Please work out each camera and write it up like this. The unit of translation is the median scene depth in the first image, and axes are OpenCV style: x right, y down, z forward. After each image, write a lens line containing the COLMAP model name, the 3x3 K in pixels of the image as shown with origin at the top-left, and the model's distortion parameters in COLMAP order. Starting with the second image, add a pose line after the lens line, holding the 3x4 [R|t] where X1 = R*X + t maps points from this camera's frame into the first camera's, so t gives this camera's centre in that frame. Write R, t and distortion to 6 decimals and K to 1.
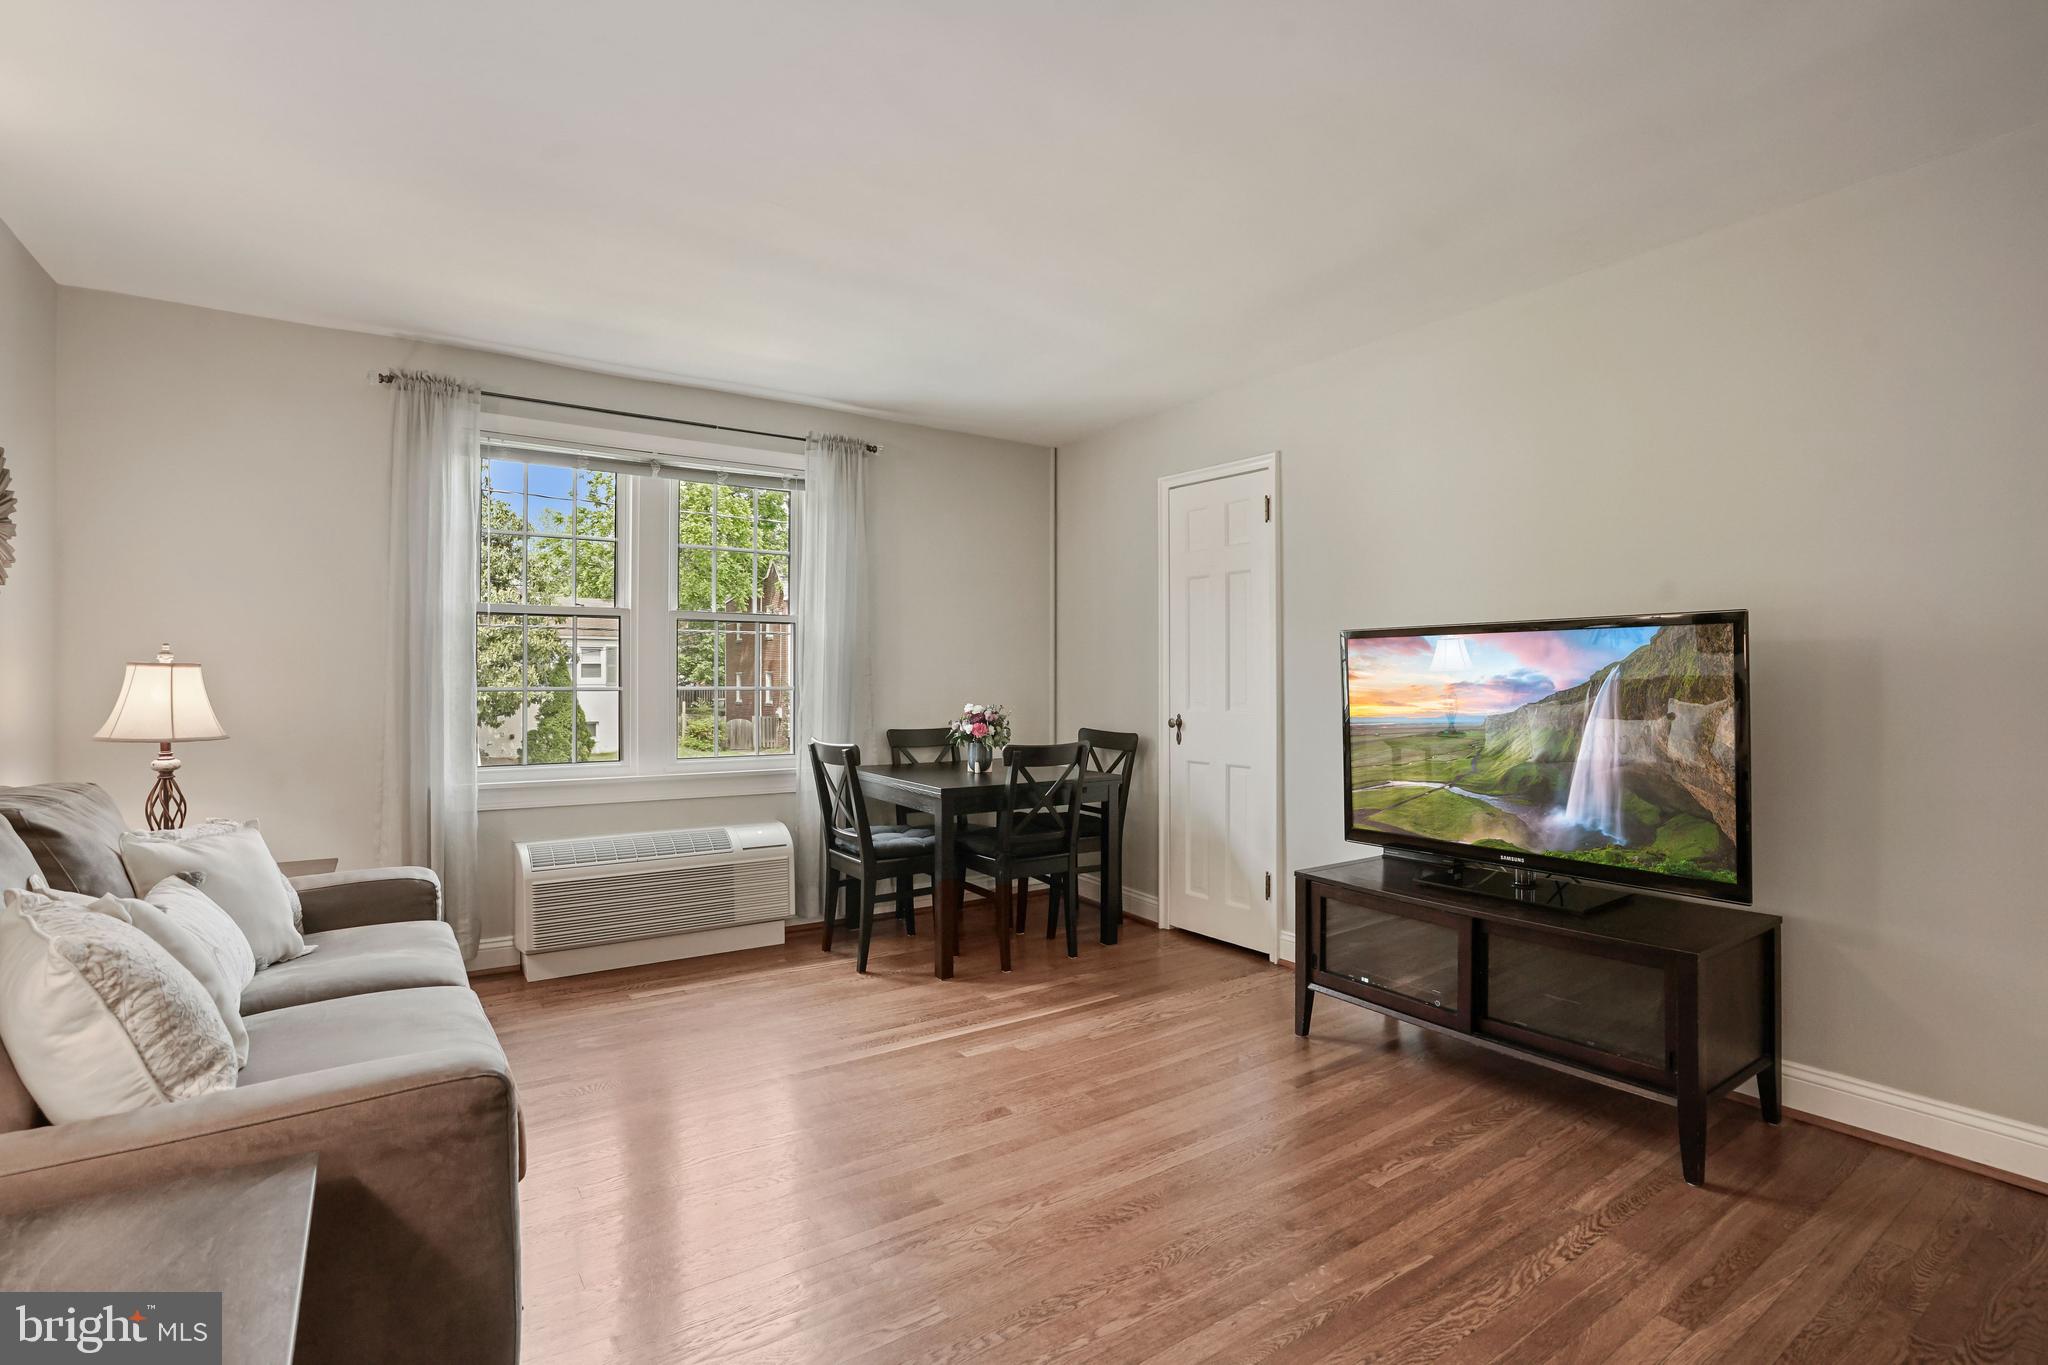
lens RADIAL K [[961.8, 0, 1024.0], [0, 961.8, 682.5], [0, 0, 1]] dist [-0.064370, 0.023555]
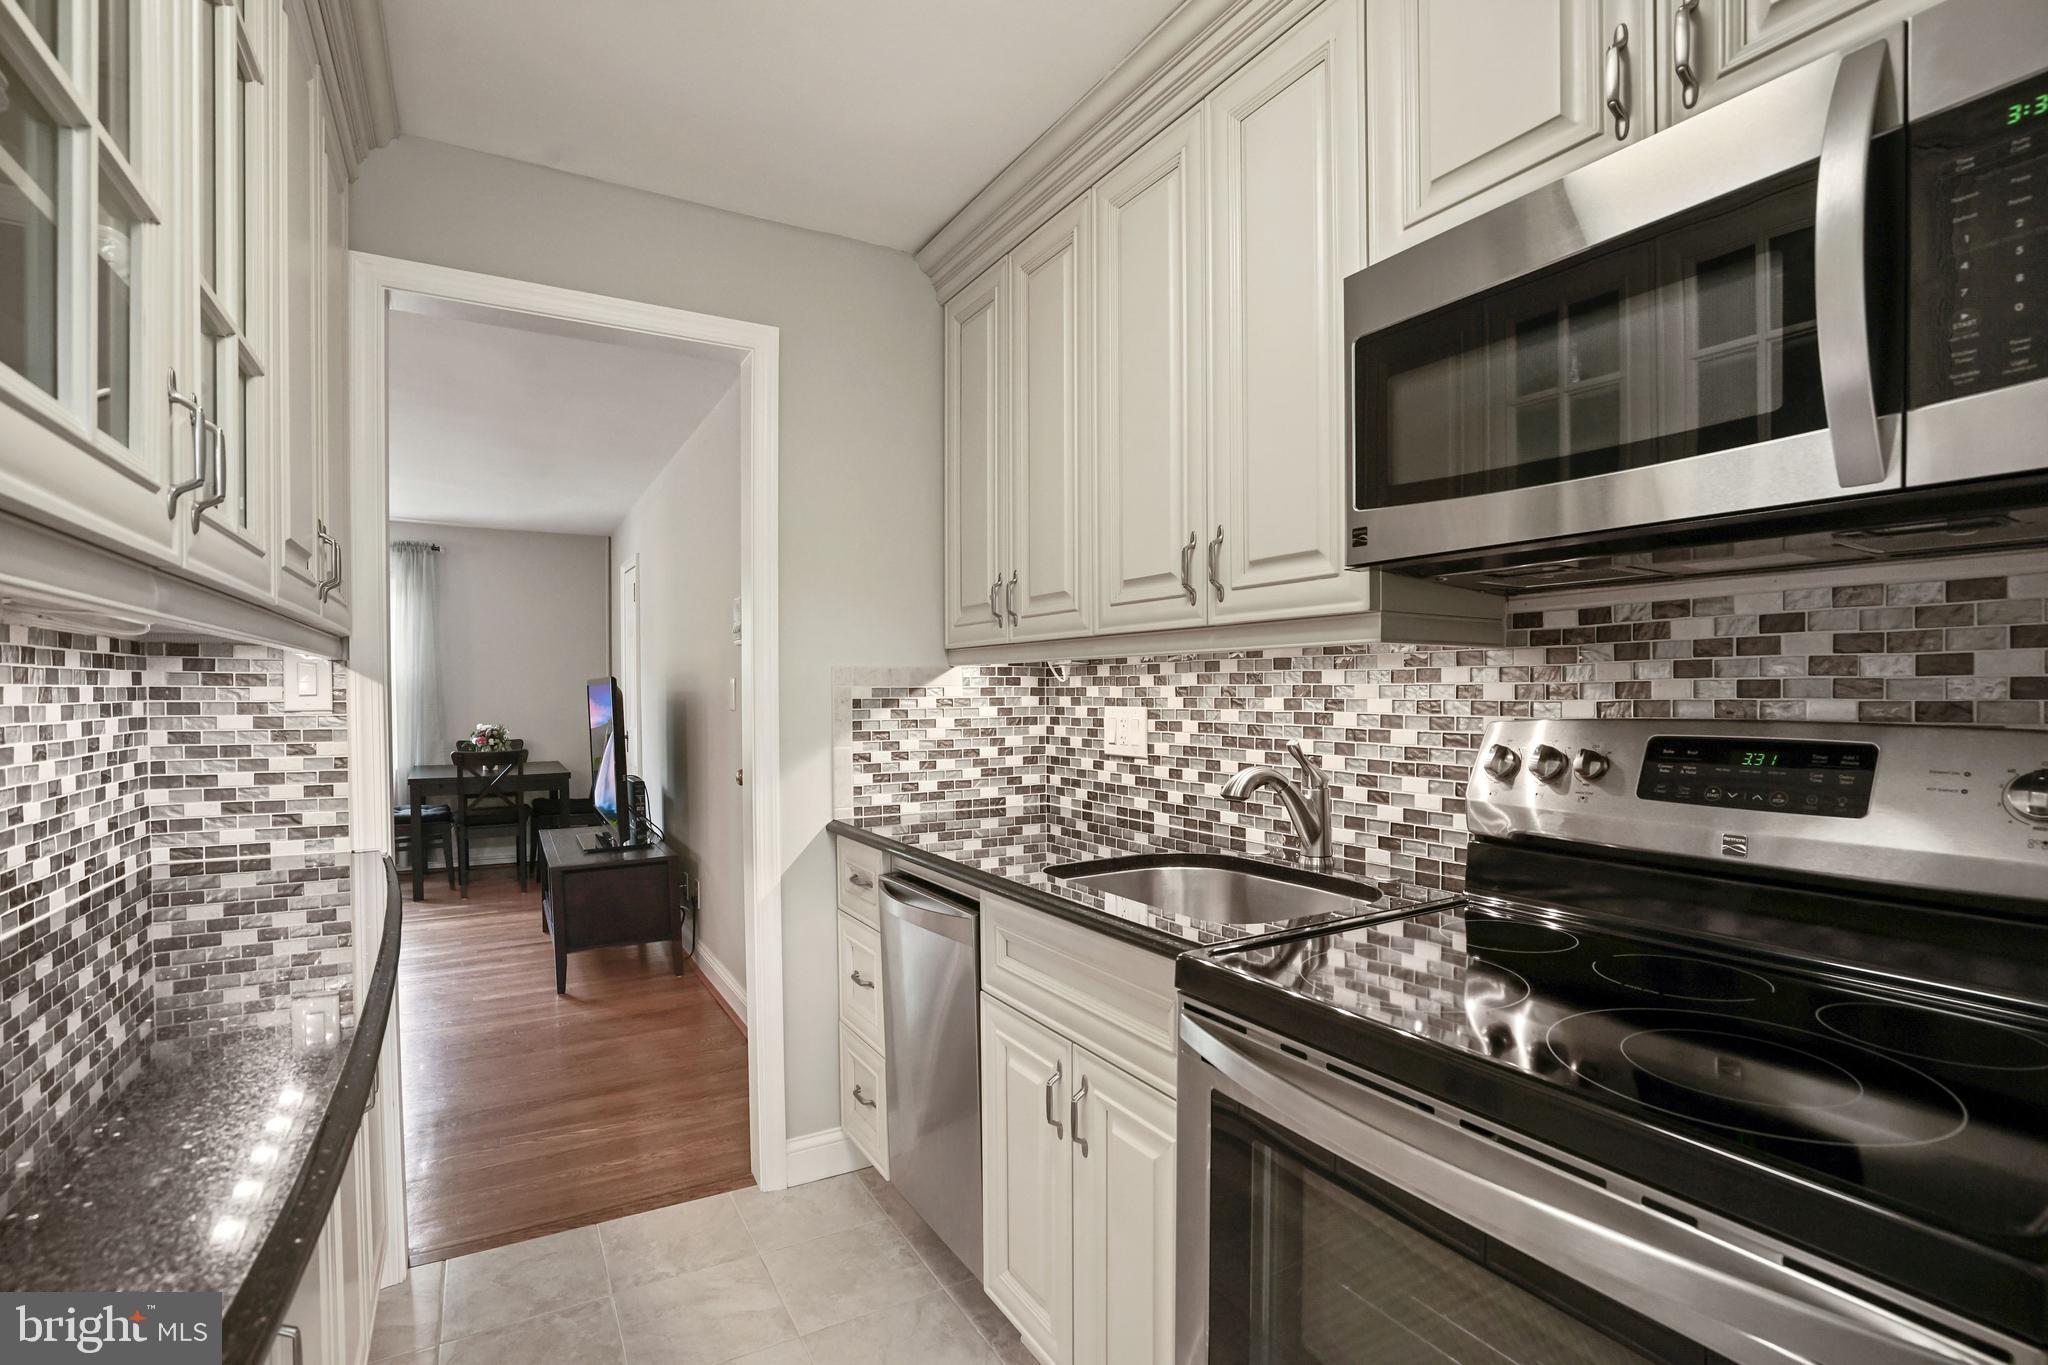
lens RADIAL K [[961.8, 0, 1024.0], [0, 961.8, 682.5], [0, 0, 1]] dist [-0.064370, 0.023555]
pose [[0.997223, -0.009314, -0.073892, 1.079635], [0.009051, 0.999952, -0.003881, -0.034760], [0.073924, 0.003202, 0.997259, -0.478260]]
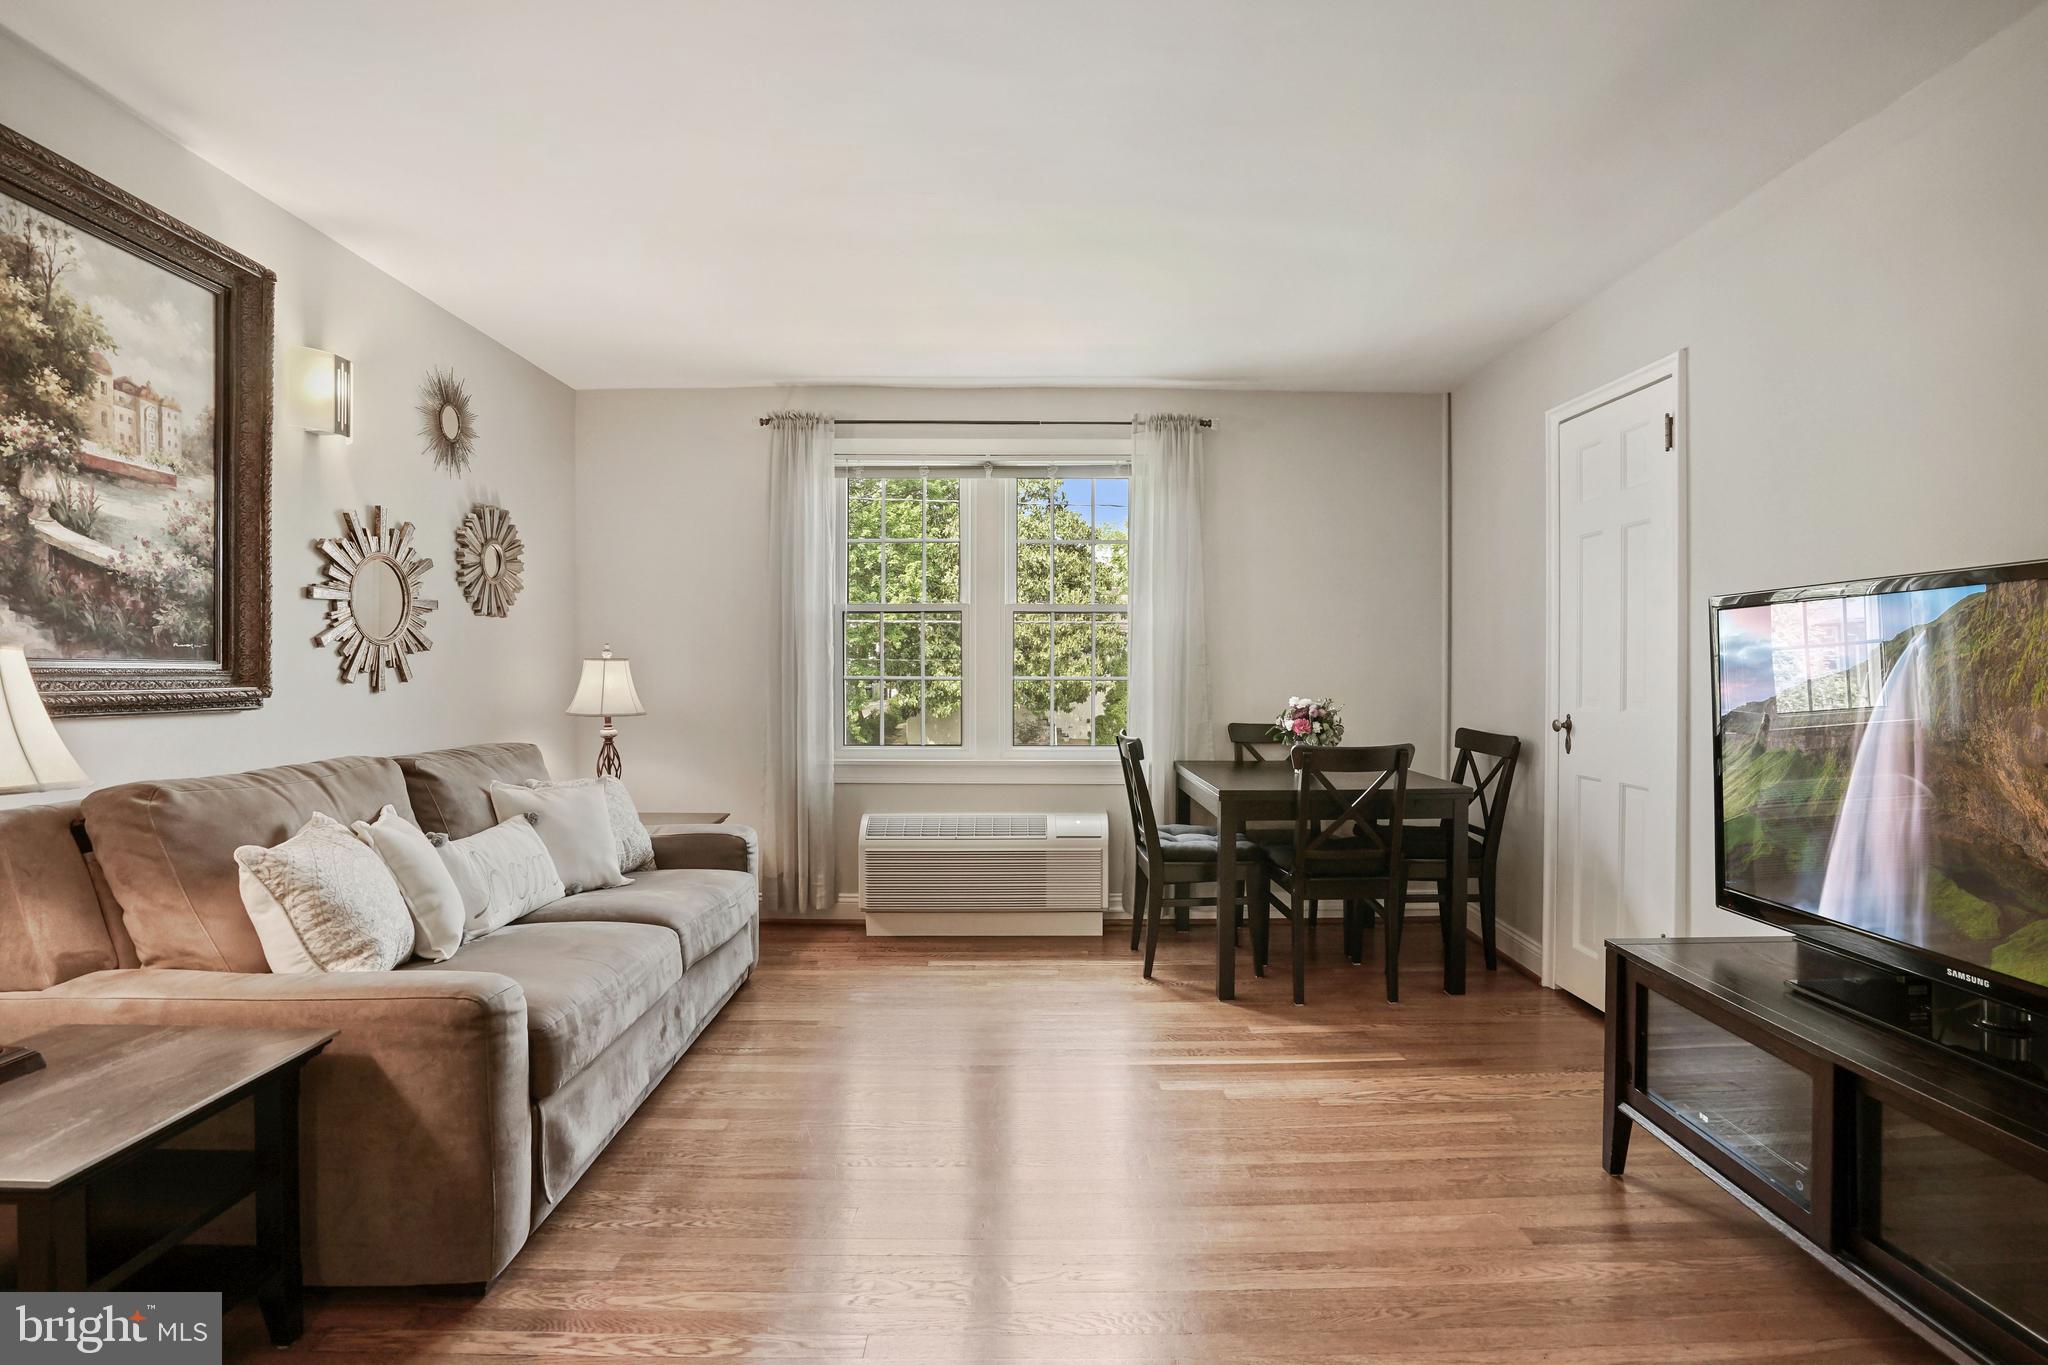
lens RADIAL K [[953.7, 0, 1024.0], [0, 953.7, 682.5], [0, 0, 1]] dist [-0.055758, 0.022529]
pose [[0.828959, 0.006406, -0.559273, 0.273942], [-0.000657, 0.999945, 0.010479, 0.000035], [0.559309, -0.008319, 0.828917, 0.162142]]
